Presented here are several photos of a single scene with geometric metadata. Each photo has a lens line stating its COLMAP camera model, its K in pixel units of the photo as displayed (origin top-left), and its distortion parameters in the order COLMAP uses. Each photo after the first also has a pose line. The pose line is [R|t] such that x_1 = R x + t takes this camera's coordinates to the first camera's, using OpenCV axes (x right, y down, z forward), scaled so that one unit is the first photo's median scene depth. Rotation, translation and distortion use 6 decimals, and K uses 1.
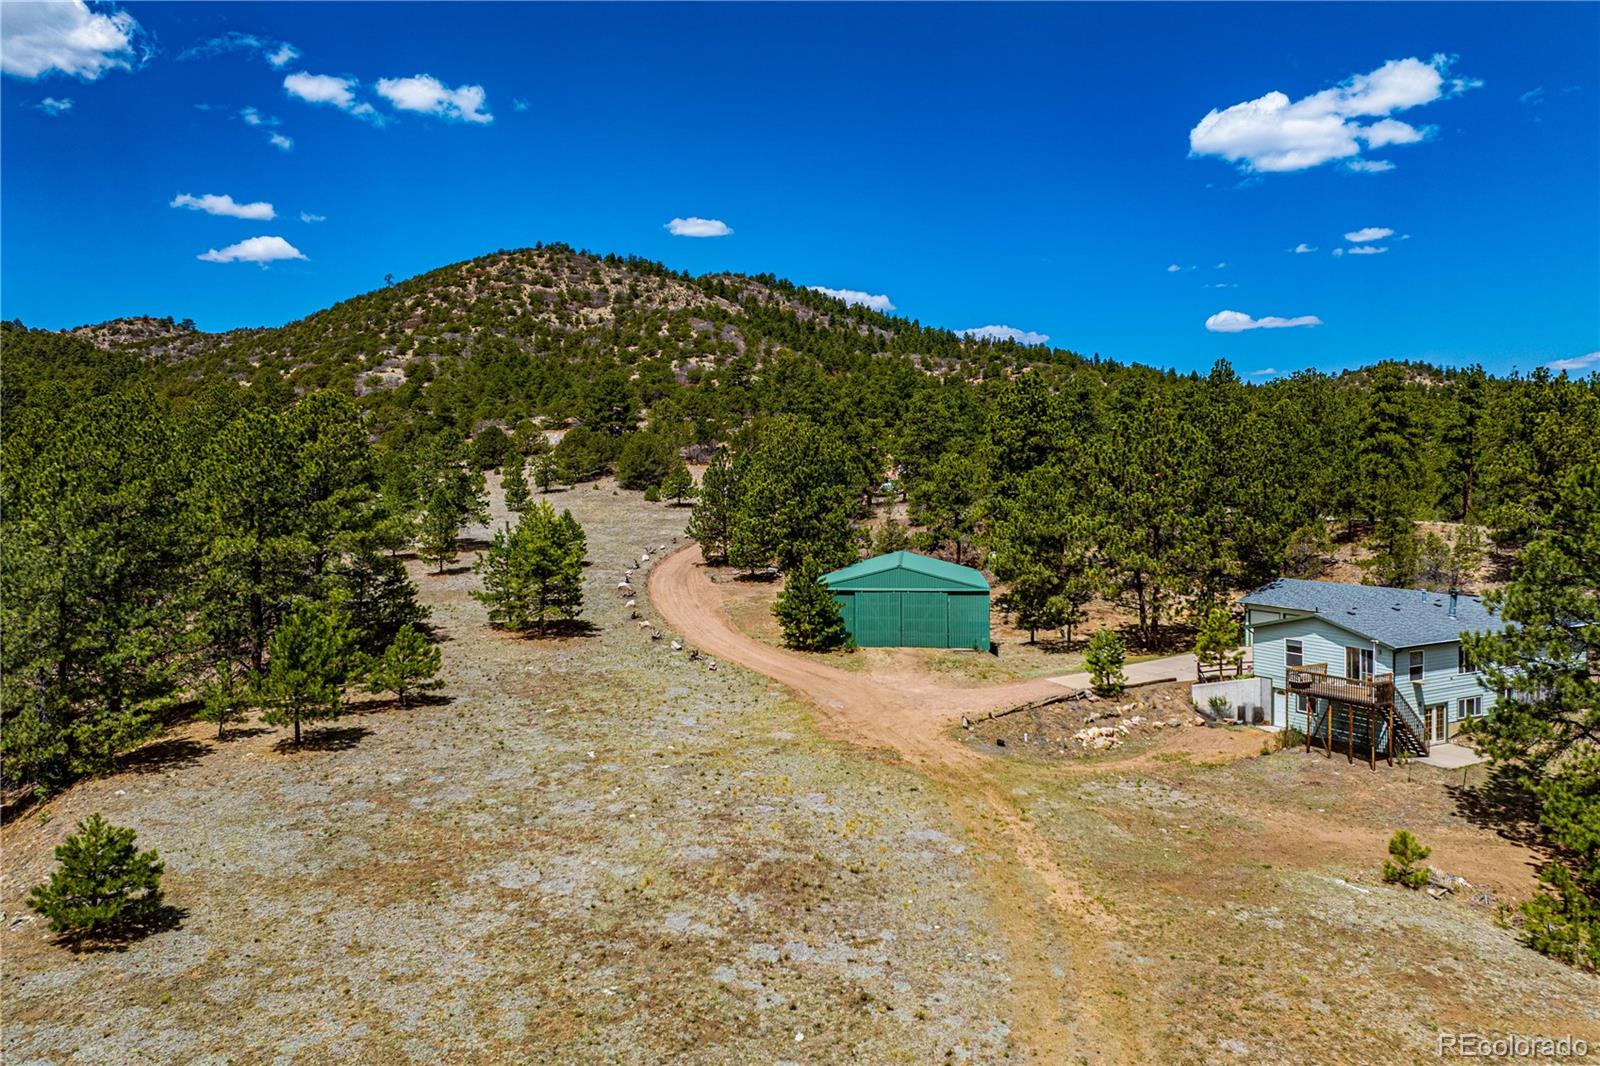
lens RADIAL K [[1124.1, 0, 802.1], [0, 1124.1, 474.3], [0, 0, 1]] dist [-0.035768, -0.004298]
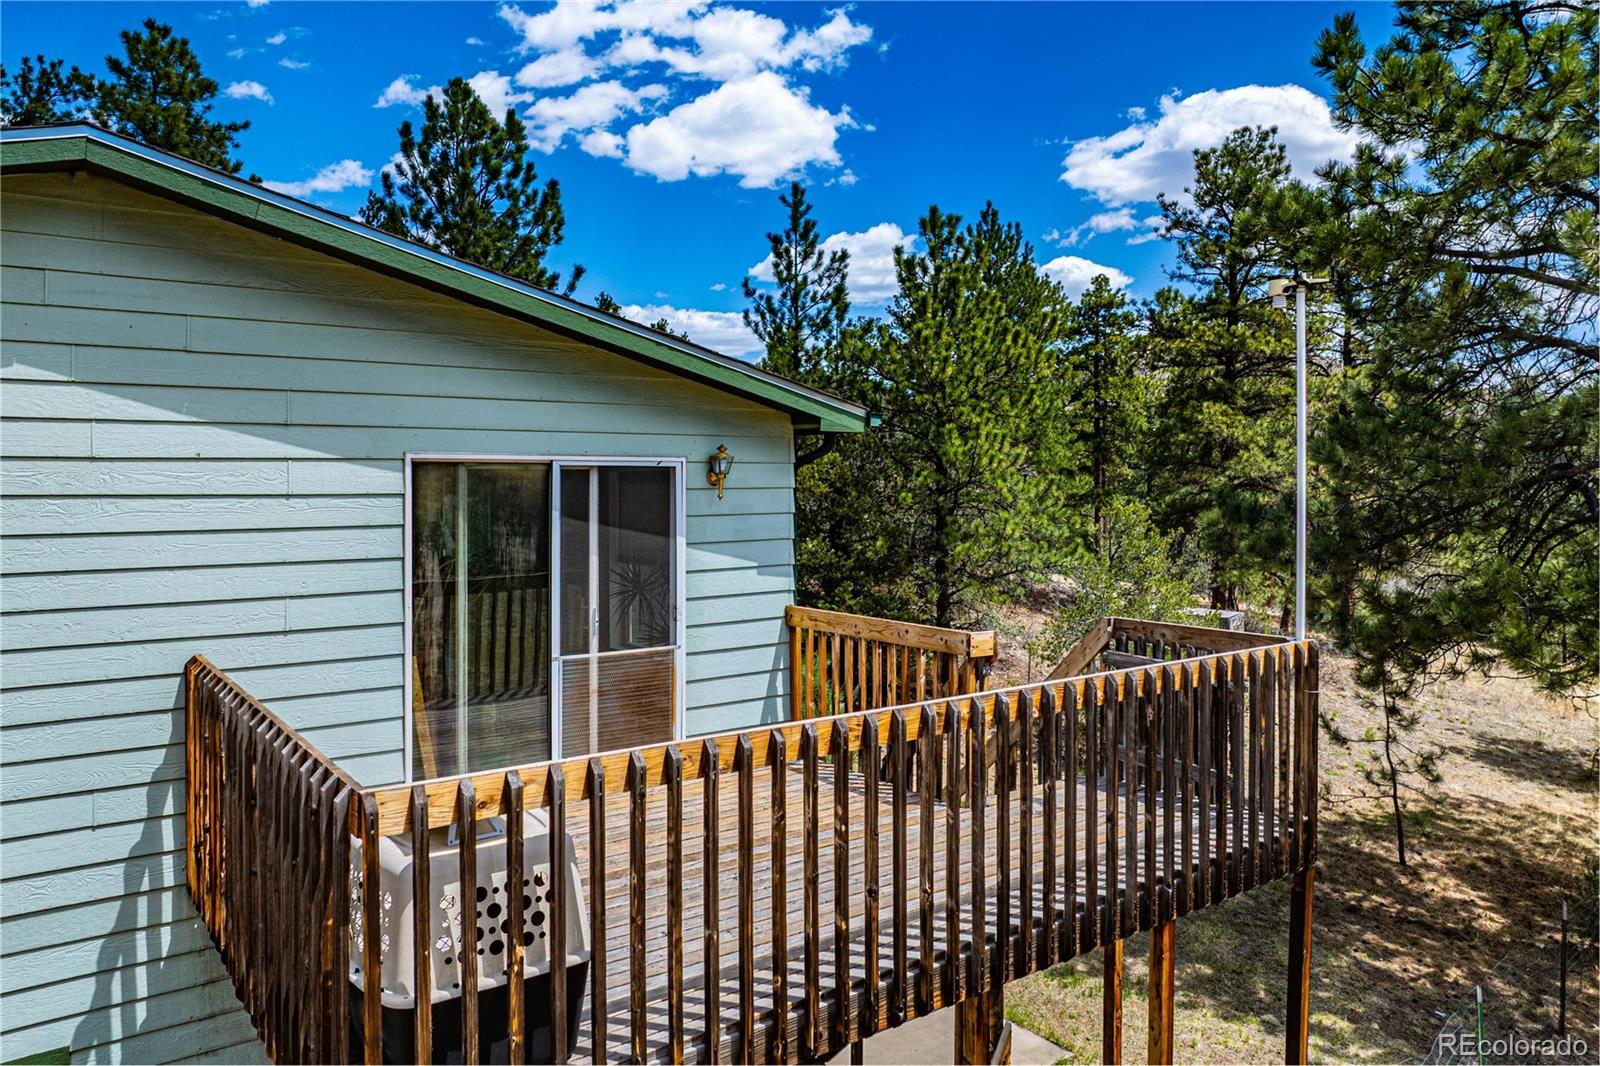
lens RADIAL K [[1124.1, 0, 802.1], [0, 1124.1, 474.3], [0, 0, 1]] dist [-0.035768, -0.004298]
pose [[-0.152303, 0.009275, 0.988290, 0.243862], [-0.000145, 0.999956, -0.009406, 0.102328], [-0.988334, -0.001576, -0.152295, 0.638249]]
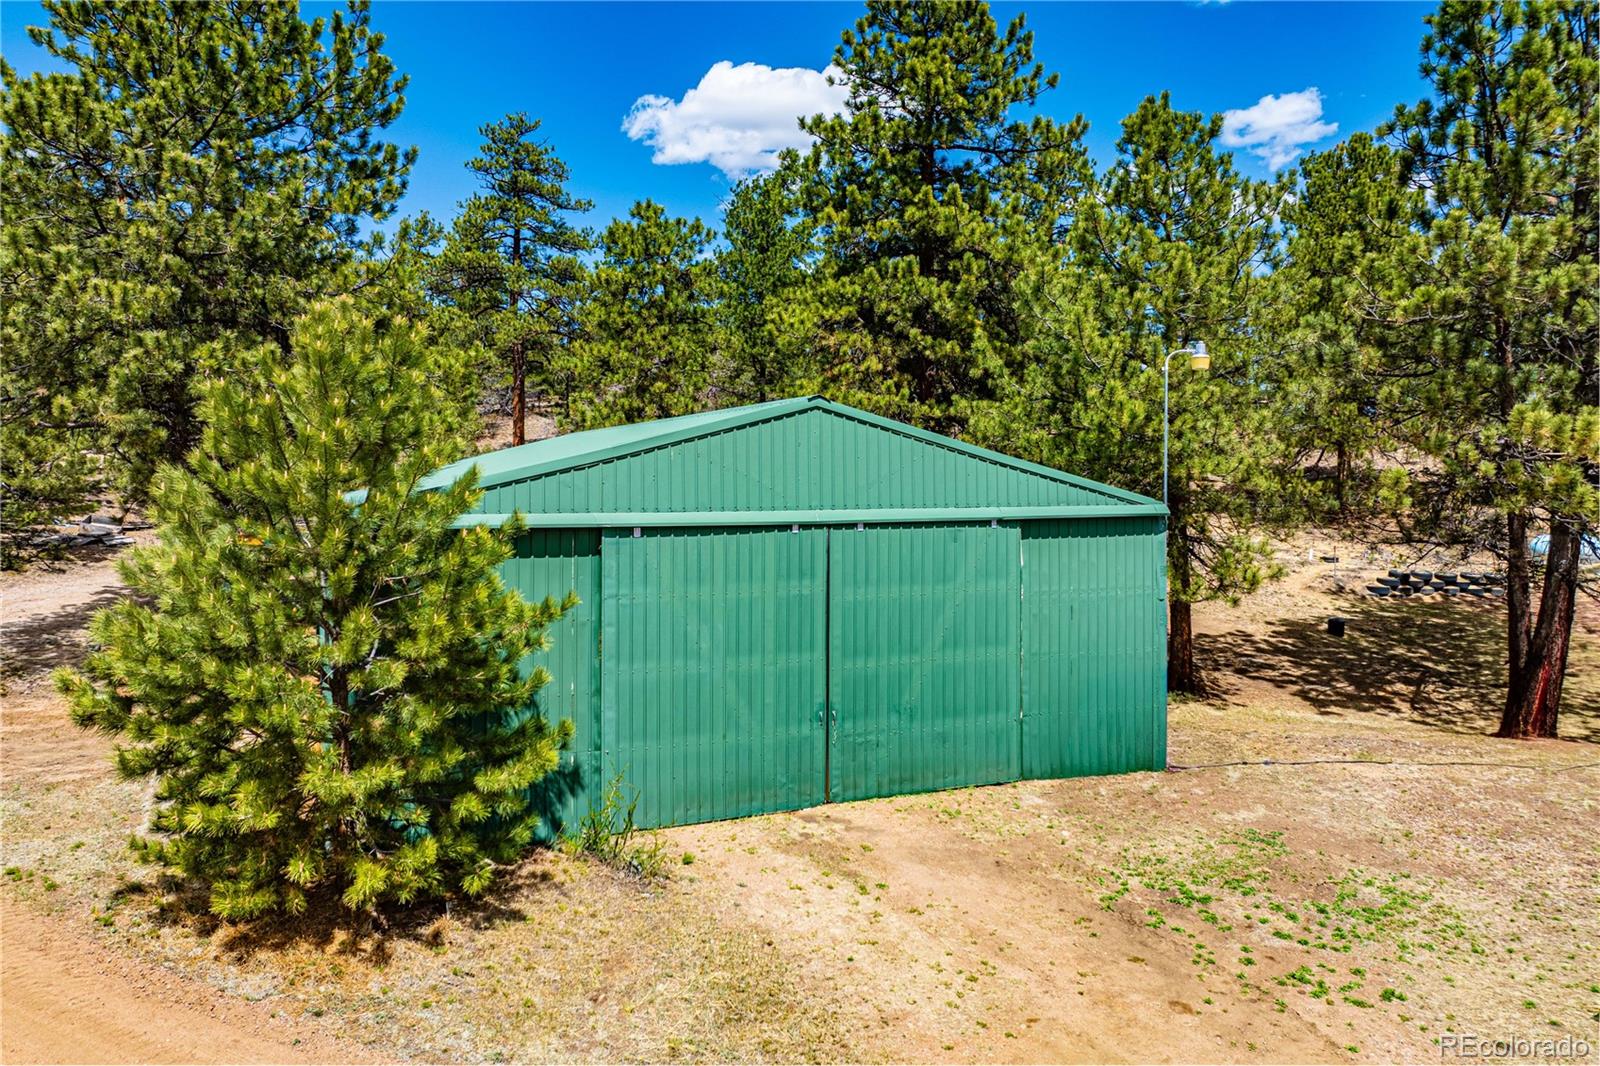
lens RADIAL K [[1089.7, 0, 803.0], [0, 1089.7, 484.5], [0, 0, 1]] dist [-0.048461, -0.002044]
pose [[0.857369, 0.000649, 0.514702, -0.013495], [-0.004553, 0.999970, 0.006323, 0.086162], [-0.514682, -0.007764, 0.857346, 0.751763]]
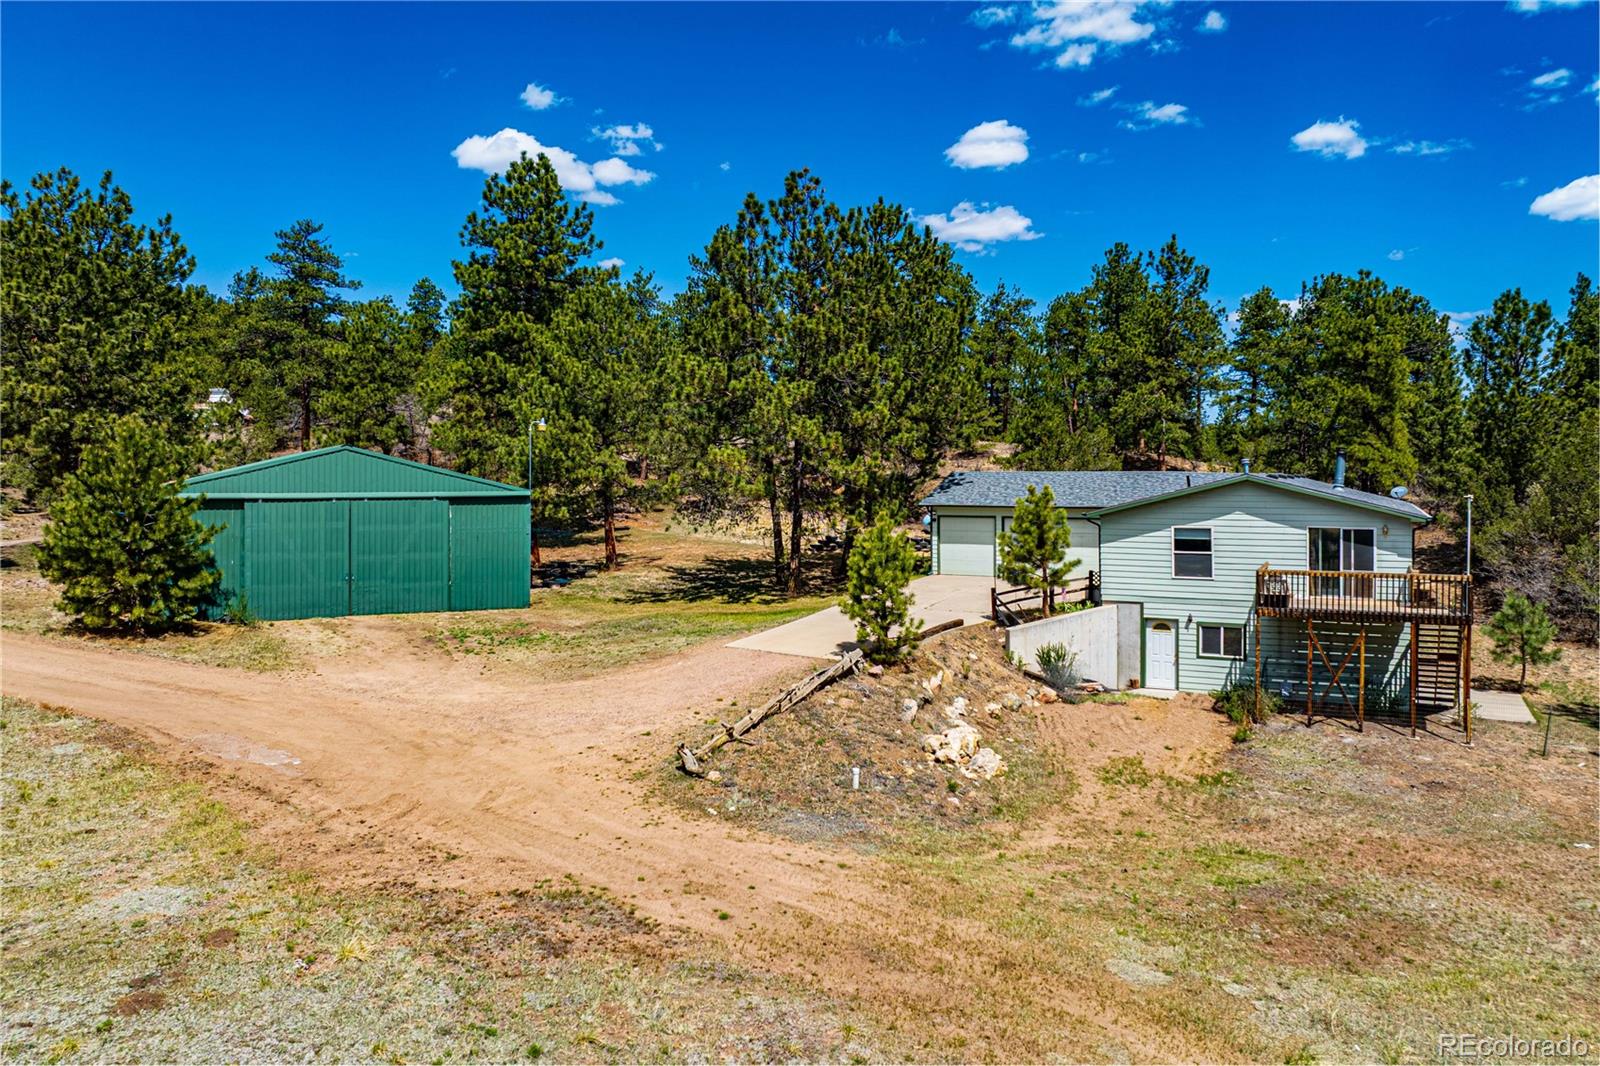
lens RADIAL K [[1124.1, 0, 802.1], [0, 1124.1, 474.3], [0, 0, 1]] dist [-0.035768, -0.004298]
pose [[0.814170, 0.004513, 0.580609, -0.027893], [-0.003765, 0.999990, -0.002493, 0.084798], [-0.580615, -0.000156, 0.814178, 0.451480]]
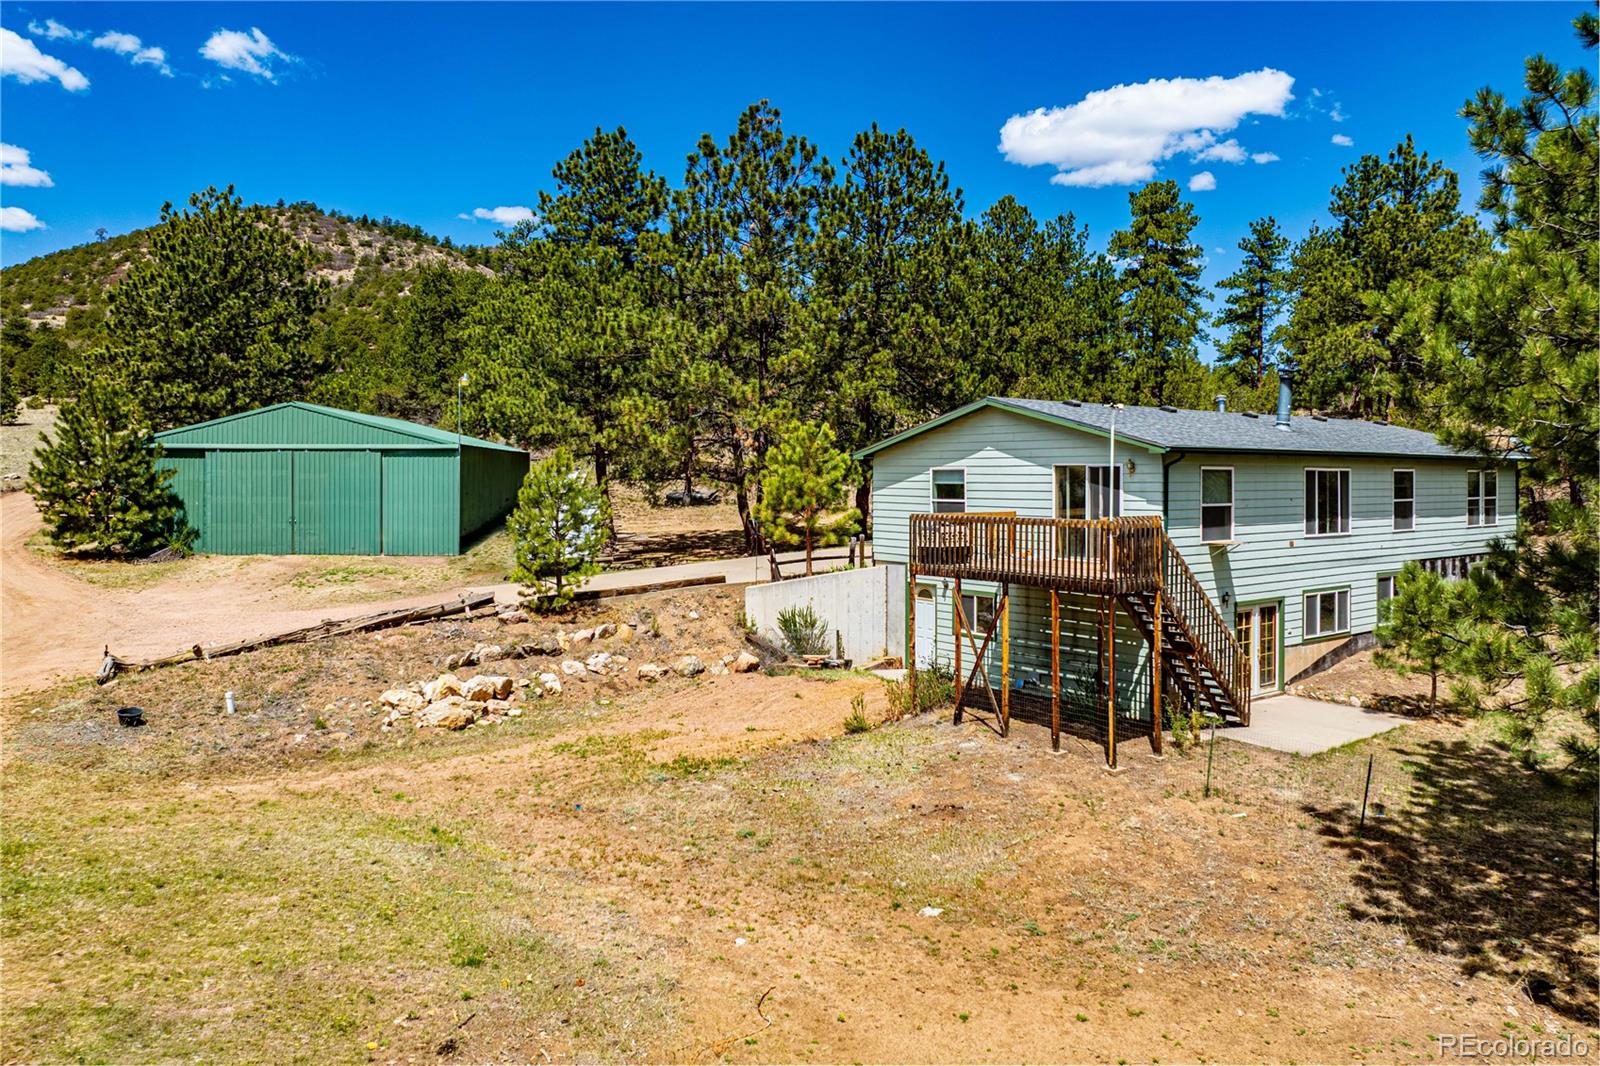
lens RADIAL K [[1116.6, 0, 793.1], [0, 1116.6, 481.8], [0, 0, 1]] dist [-0.032959, -0.002703]
pose [[0.986068, 0.004560, 0.166282, 0.210941], [-0.005686, 0.999964, 0.006299, 0.103331], [-0.166247, -0.007157, 0.986058, 0.396326]]
